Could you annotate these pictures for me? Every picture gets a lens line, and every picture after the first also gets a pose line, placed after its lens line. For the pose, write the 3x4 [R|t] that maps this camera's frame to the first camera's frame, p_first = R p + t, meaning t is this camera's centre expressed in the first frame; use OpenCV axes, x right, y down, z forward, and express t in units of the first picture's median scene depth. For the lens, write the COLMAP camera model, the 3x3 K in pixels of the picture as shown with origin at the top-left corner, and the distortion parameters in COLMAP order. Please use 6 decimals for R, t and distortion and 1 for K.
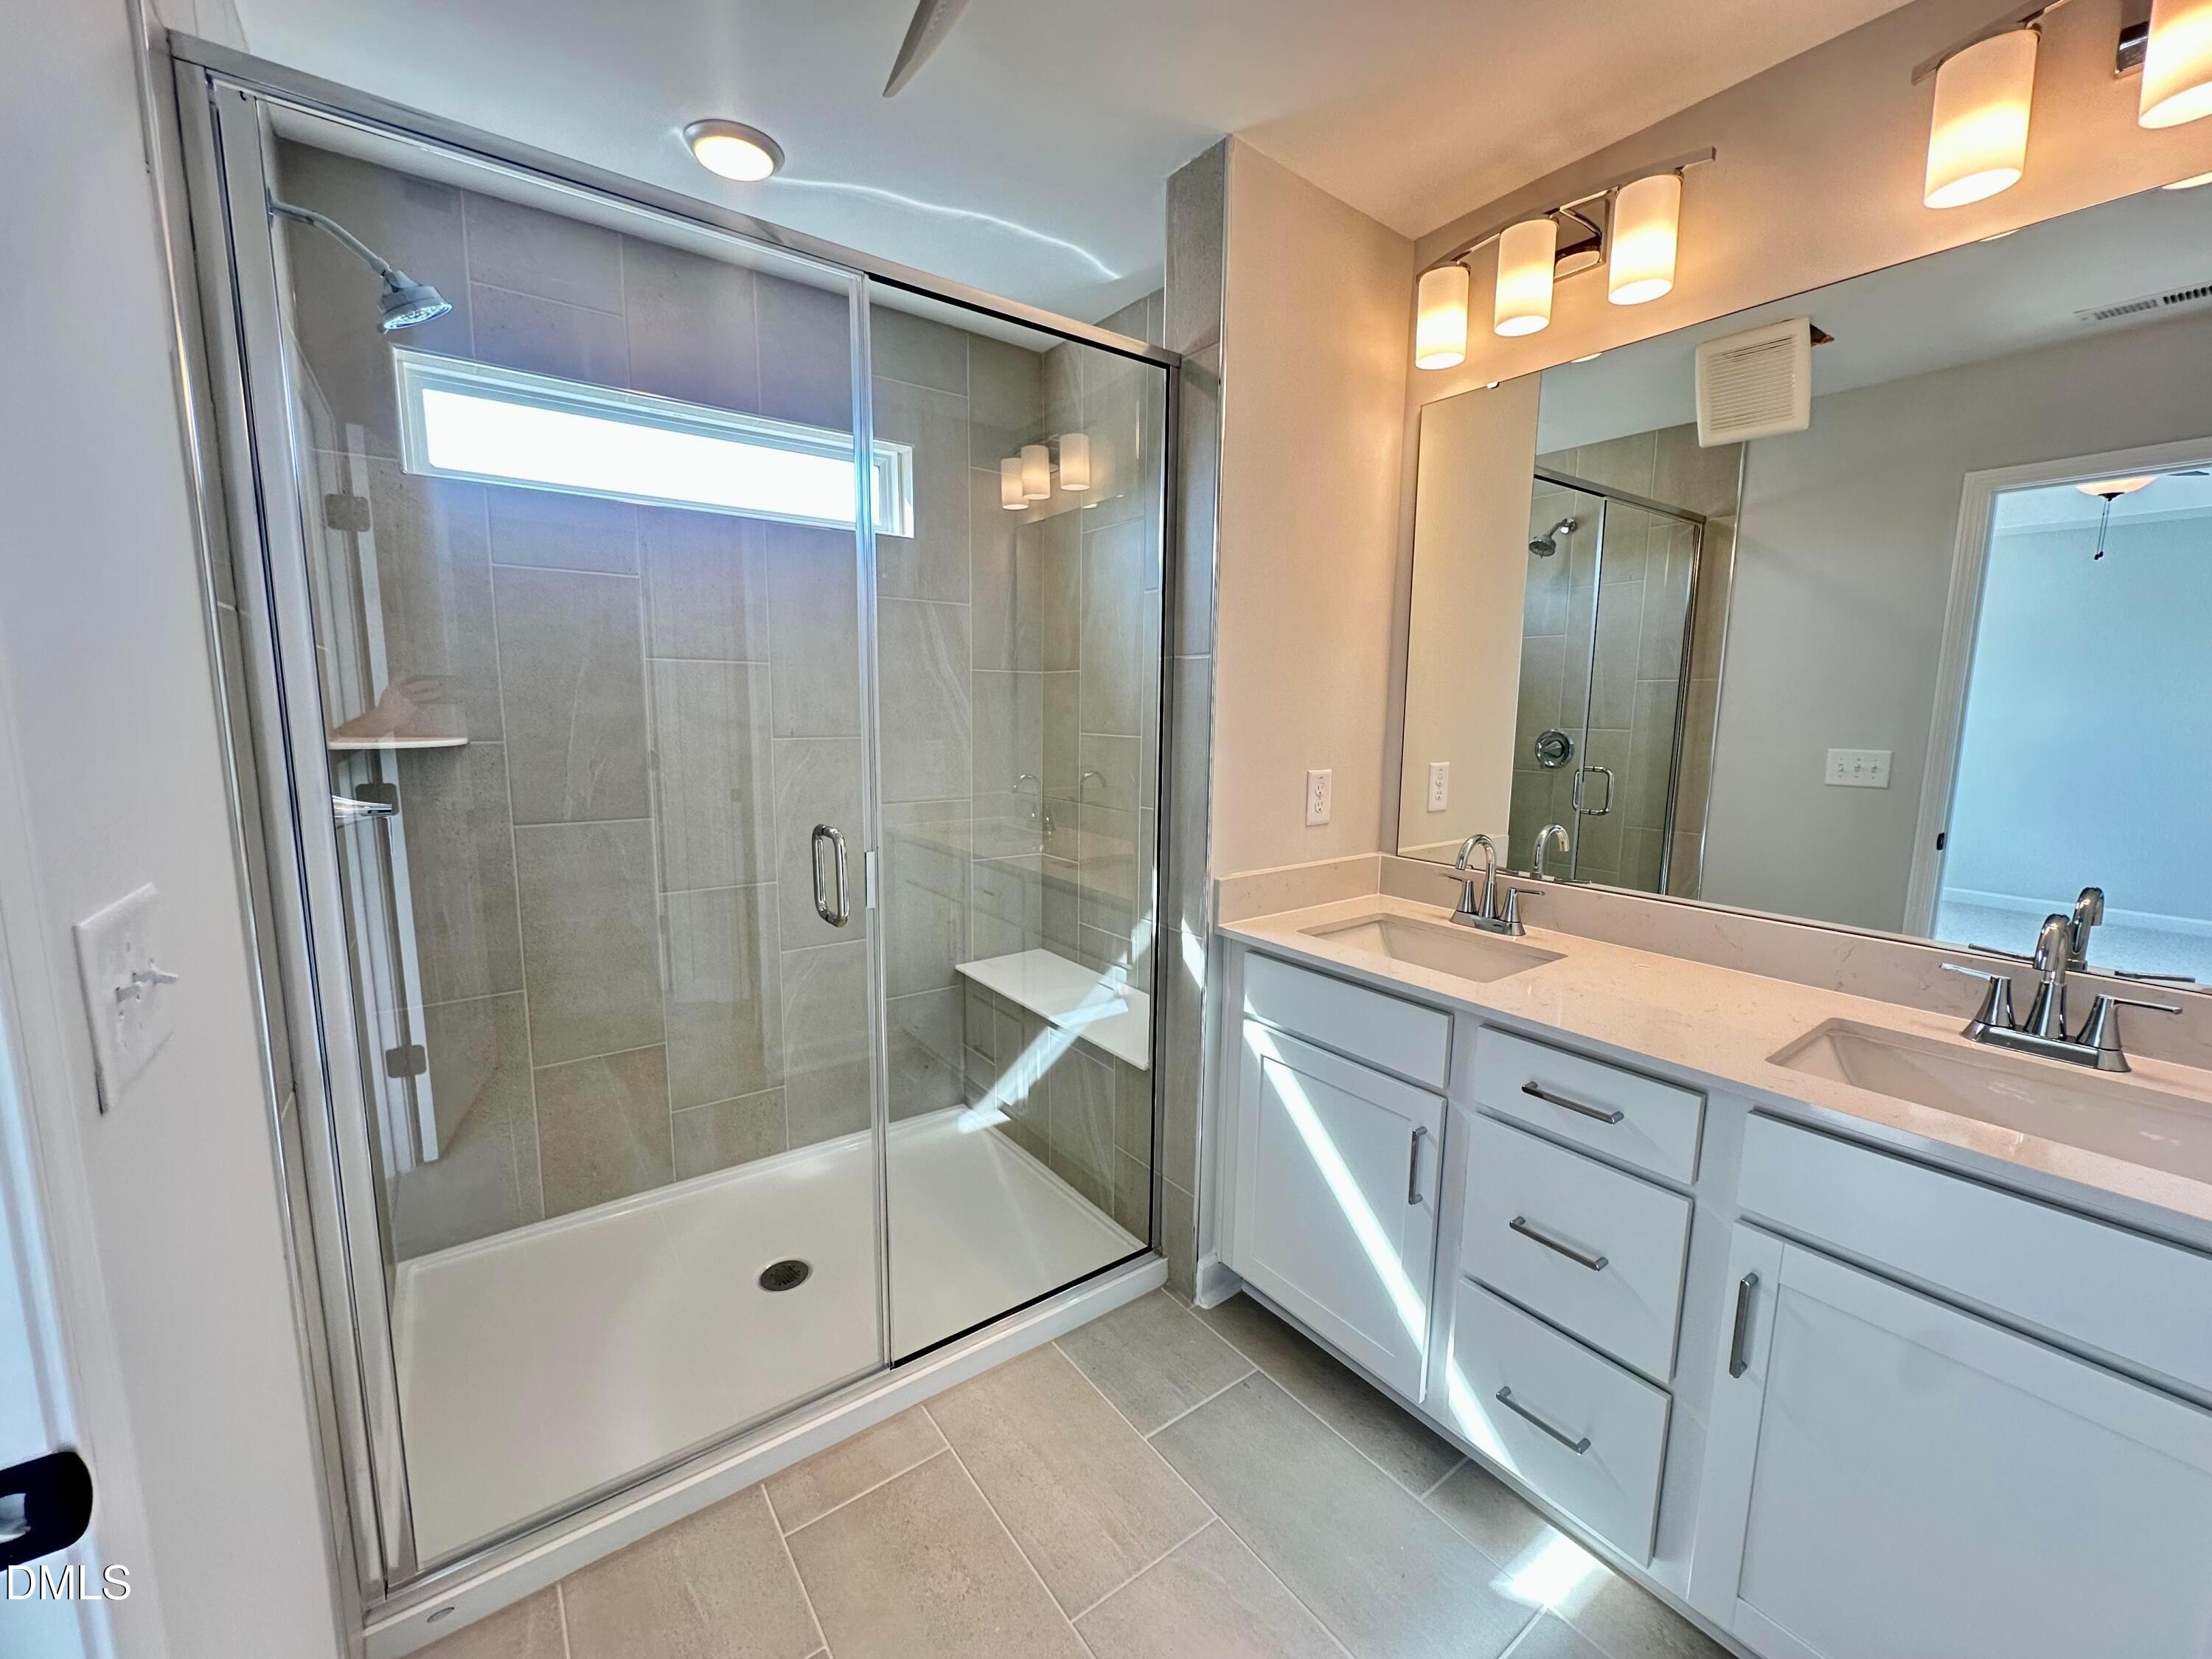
lens RADIAL K [[888.8, 0, 1089.0], [0, 888.8, 826.5], [0, 0, 1]] dist [-0.002292, 0.001103]
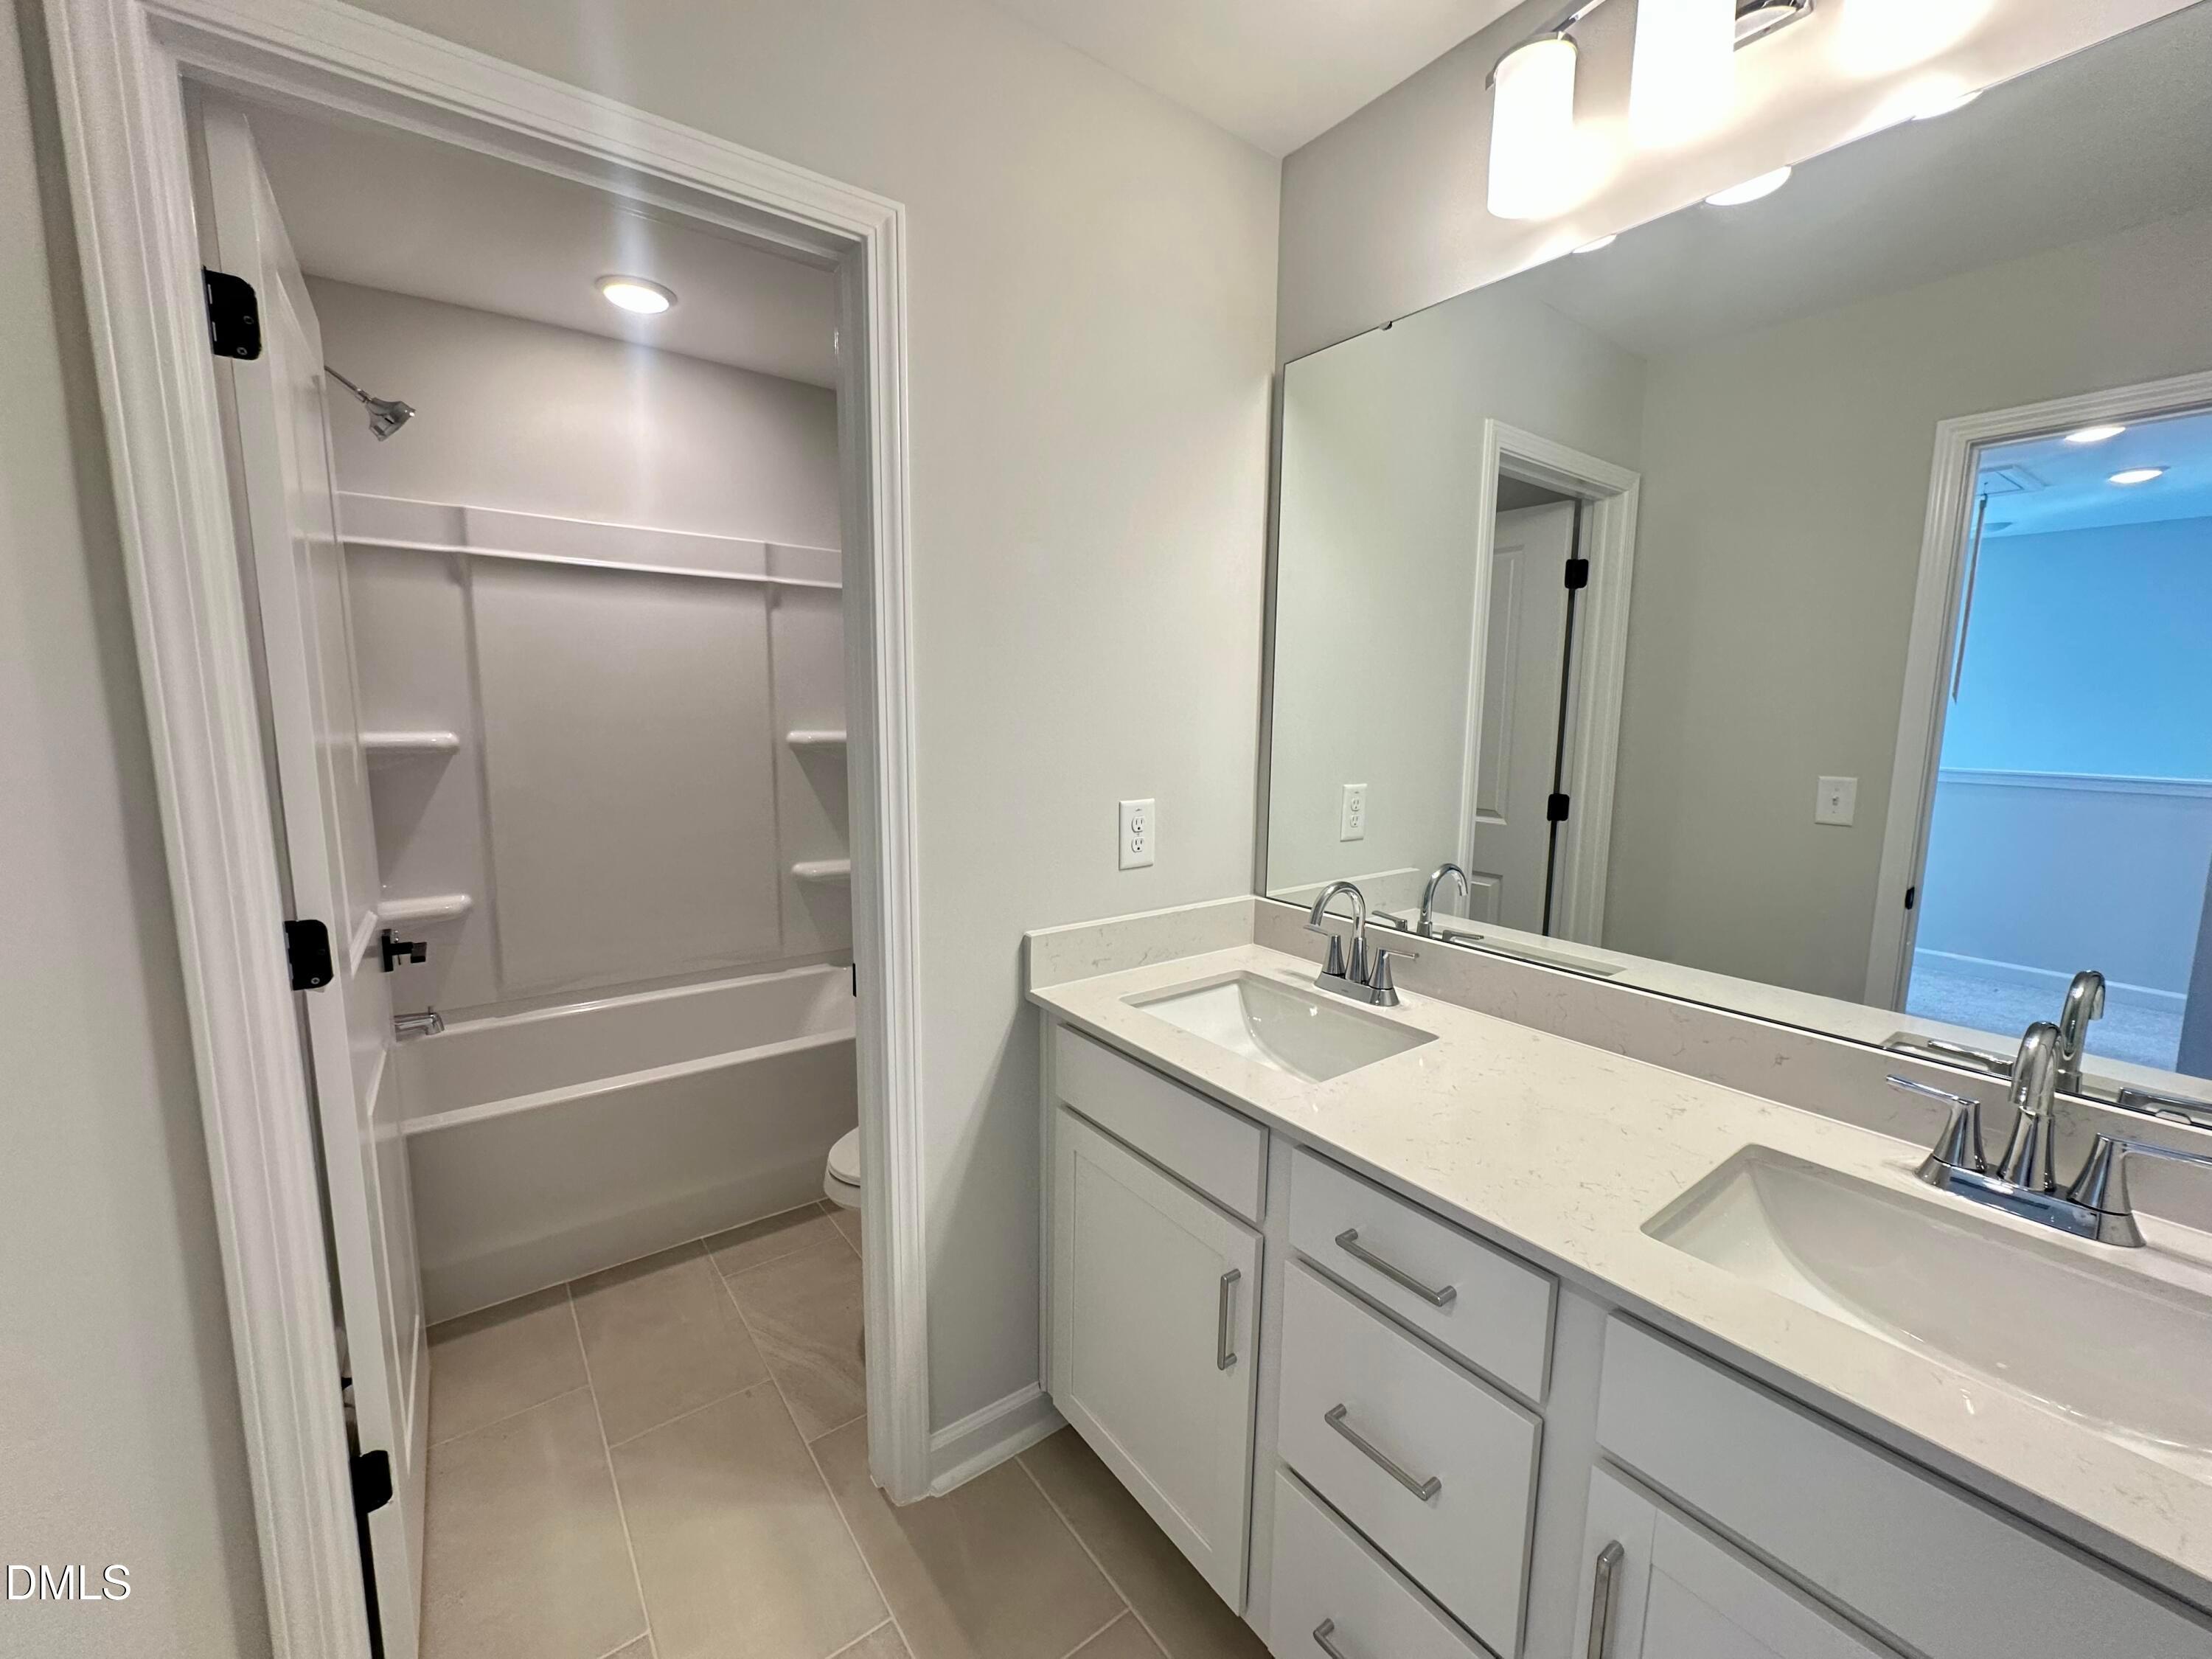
lens RADIAL K [[888.8, 0, 1123.8], [0, 888.8, 831.1], [0, 0, 1]] dist [-0.002292, 0.001103]
pose [[0.999694, 0.004981, 0.024212, 0.262649], [-0.004821, 0.999966, -0.006657, -0.034163], [-0.024244, 0.006538, 0.999685, 0.238602]]
